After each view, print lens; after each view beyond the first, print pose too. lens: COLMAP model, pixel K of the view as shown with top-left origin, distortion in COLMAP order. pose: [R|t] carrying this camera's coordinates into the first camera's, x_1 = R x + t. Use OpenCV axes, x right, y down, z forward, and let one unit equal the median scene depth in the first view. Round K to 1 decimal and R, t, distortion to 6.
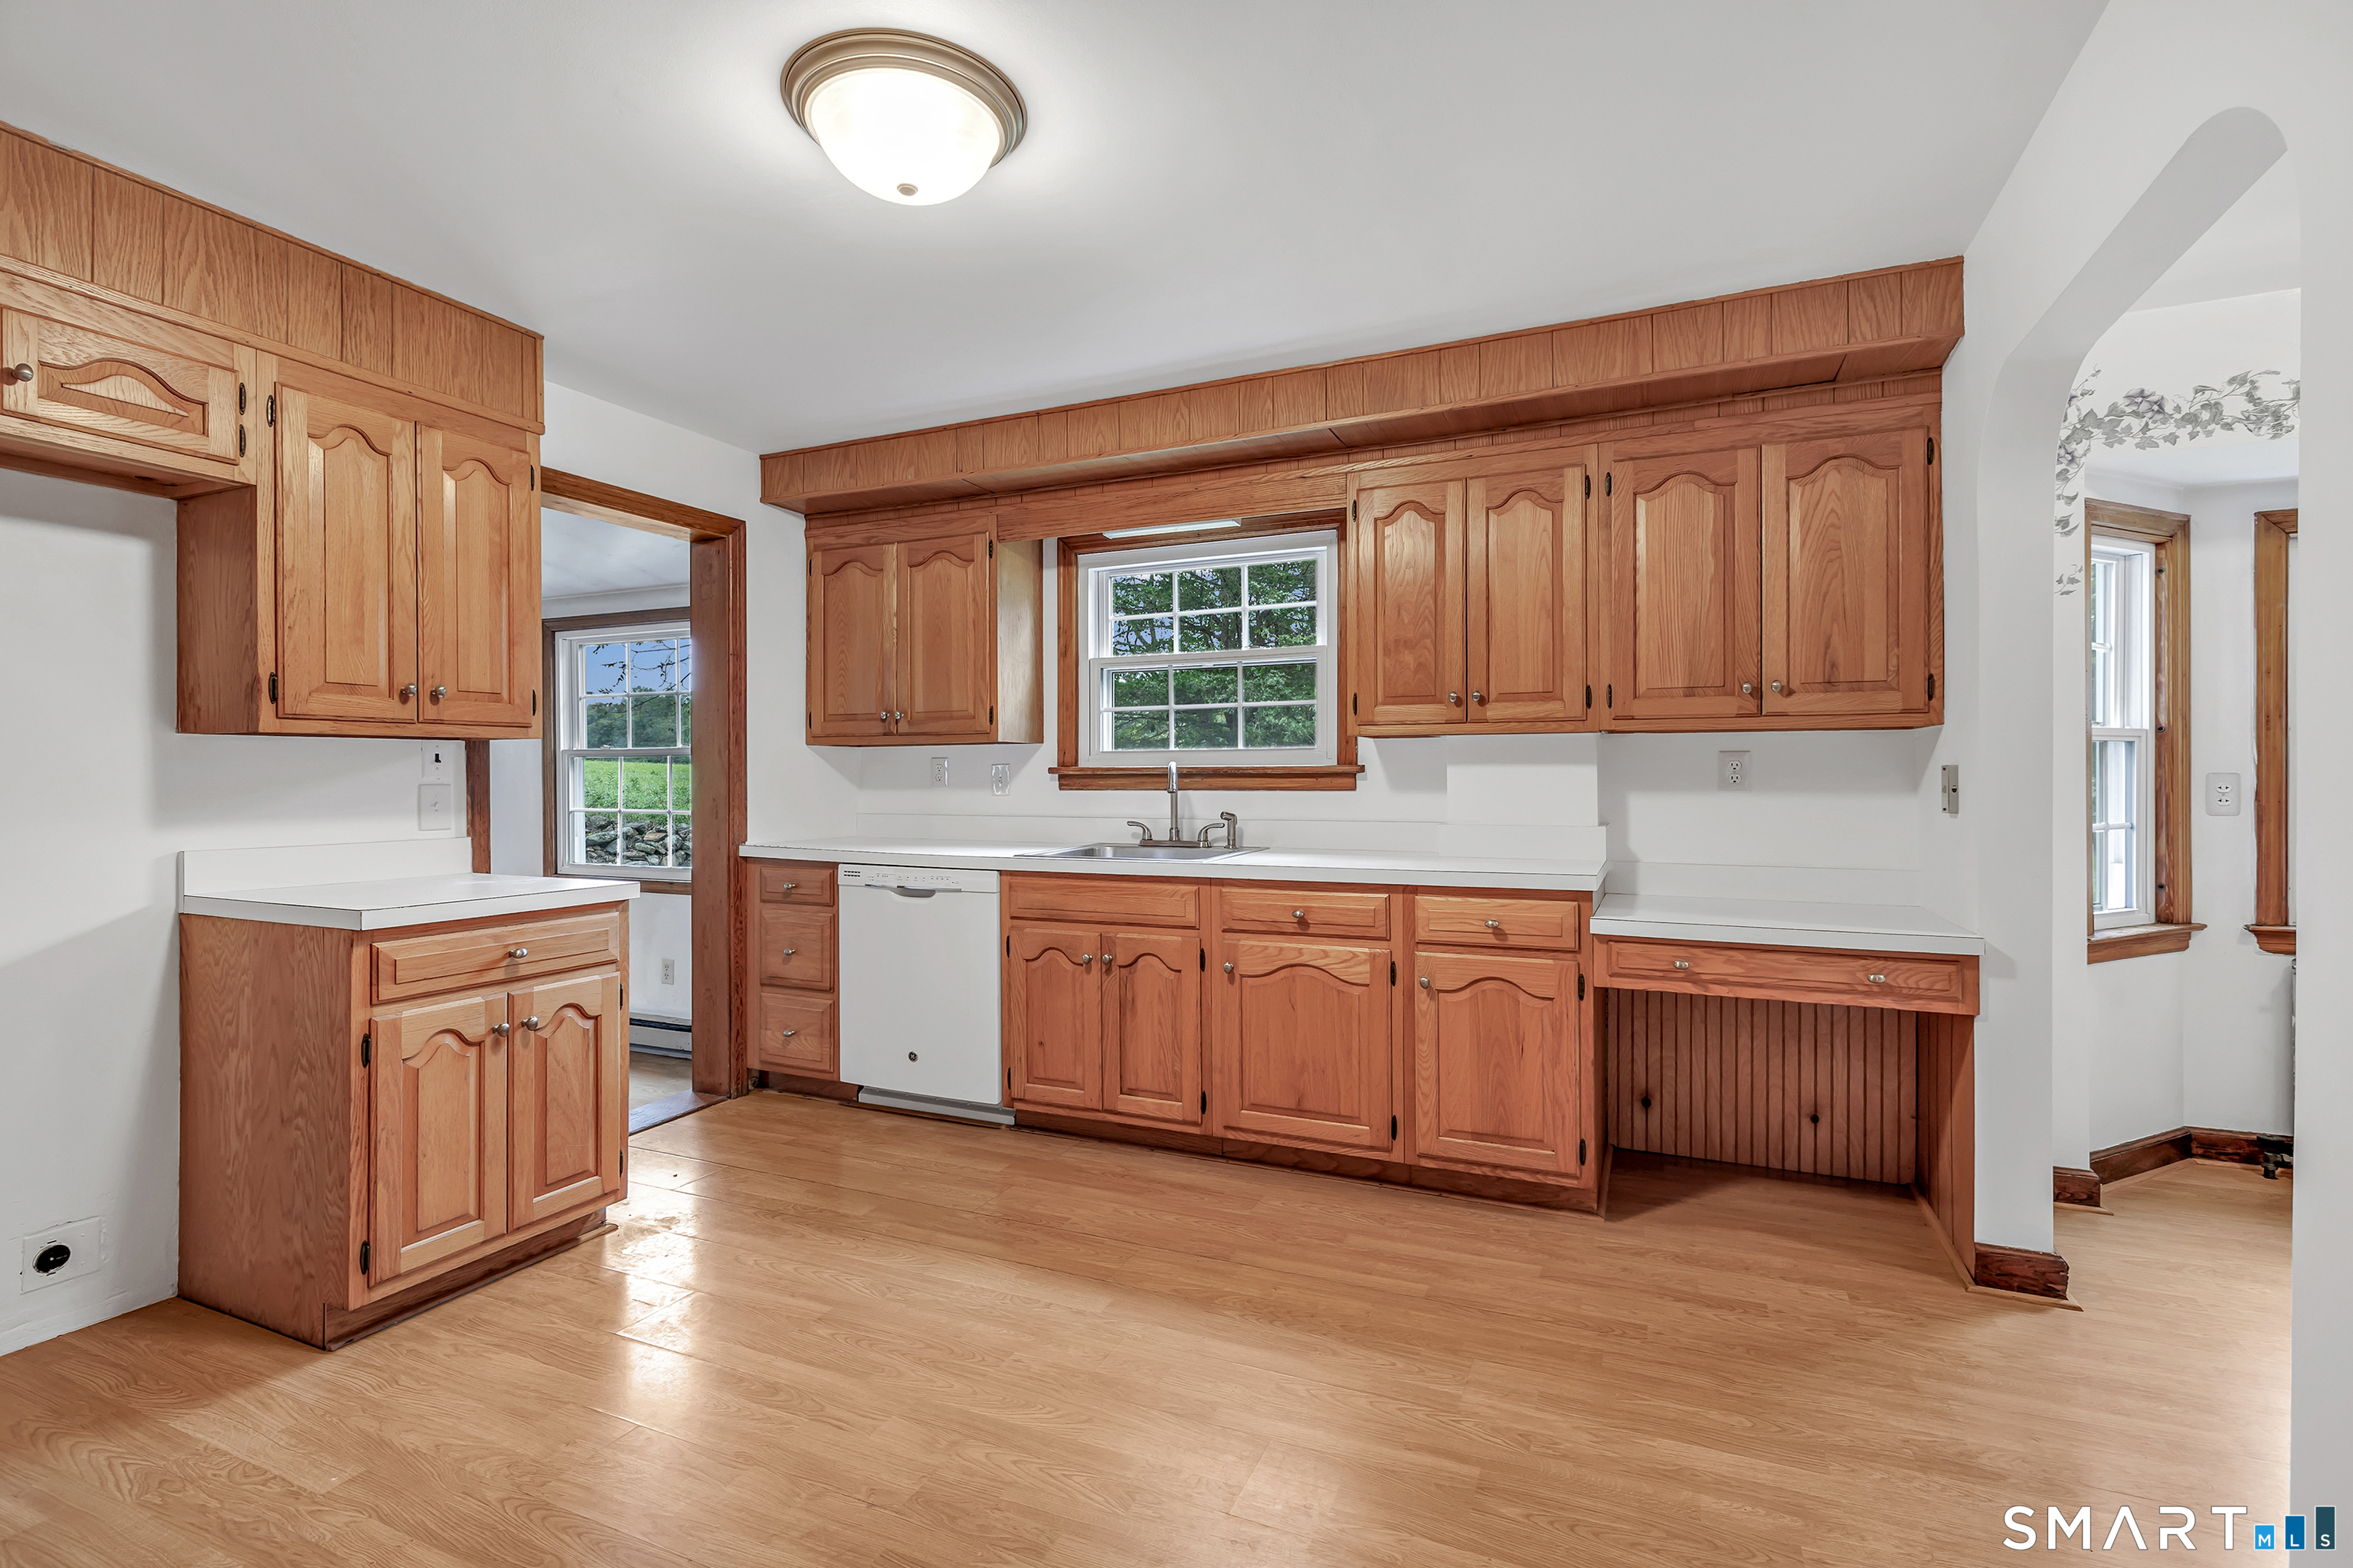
lens RADIAL K [[1036.1, 0, 1235.2], [0, 1036.1, 782.0], [0, 0, 1]] dist [0.000739, 0.000435]
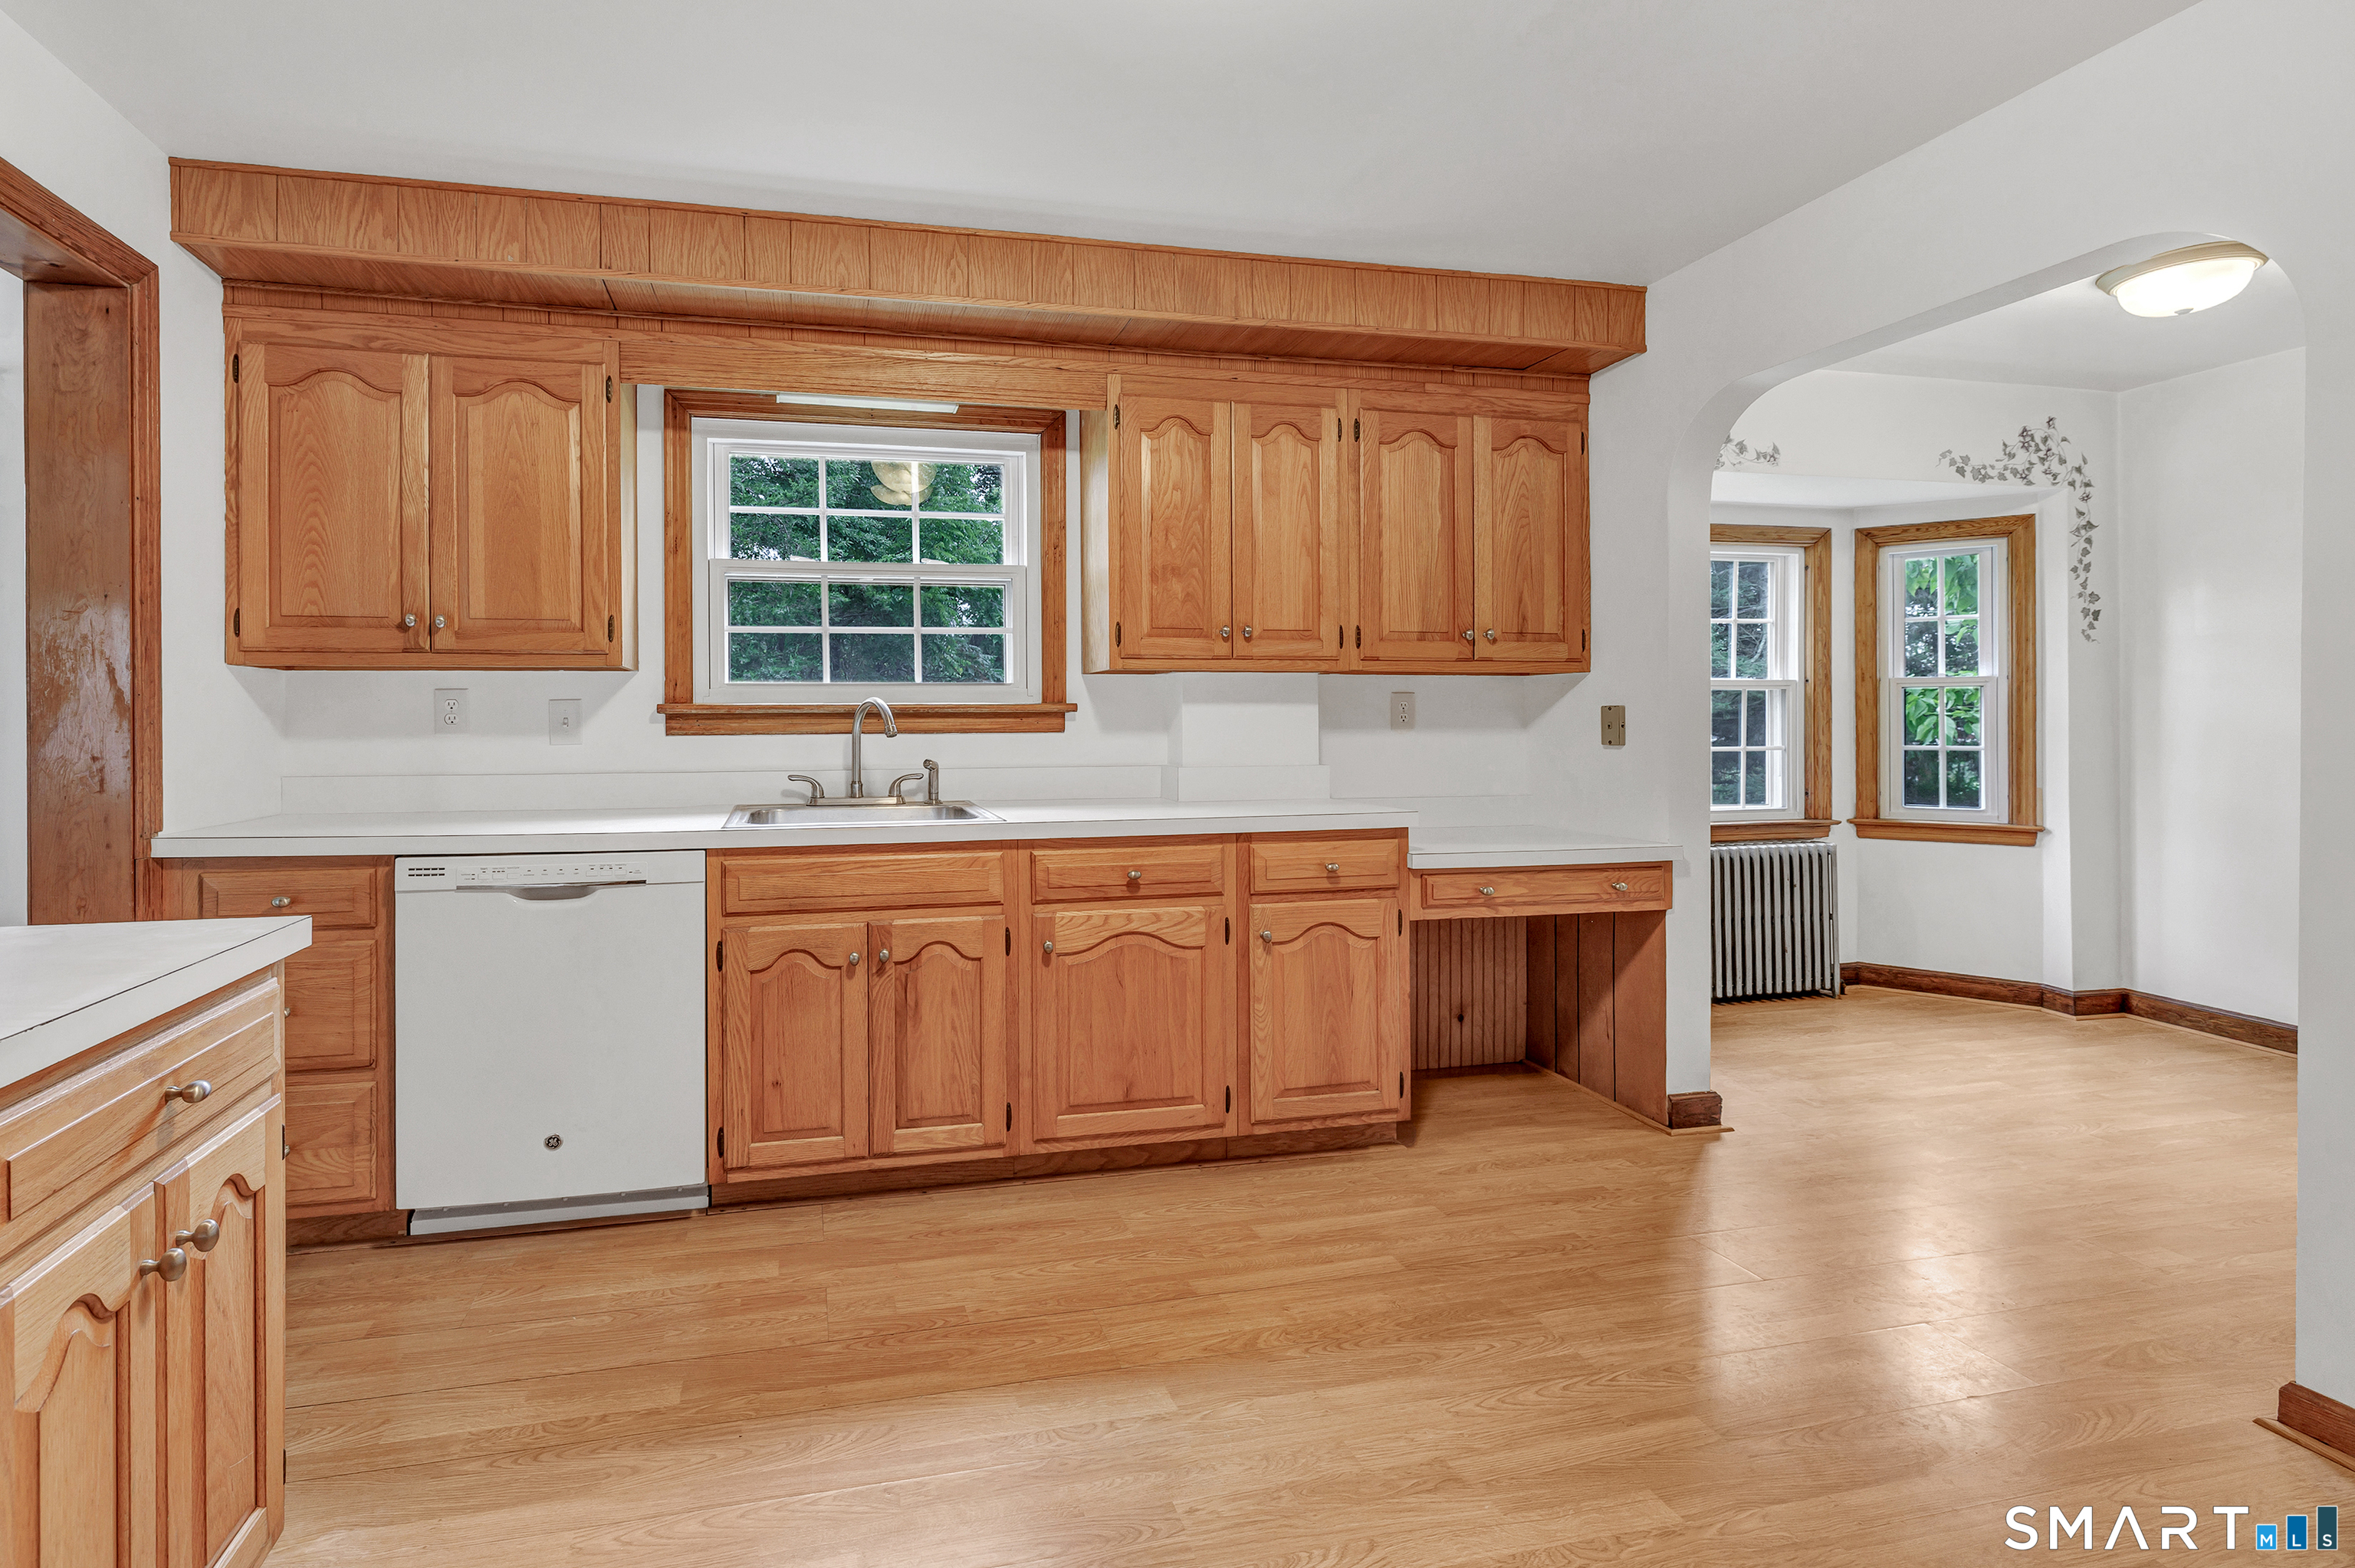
lens RADIAL K [[1076.8, 0, 1057.0], [0, 1076.8, 725.4], [0, 0, 1]] dist [-0.000454, -0.000337]
pose [[0.825934, -0.005272, 0.563742, -0.467803], [0.005042, 0.999985, 0.001964, 0.000925], [-0.563744, 0.001221, 0.825948, 0.277978]]
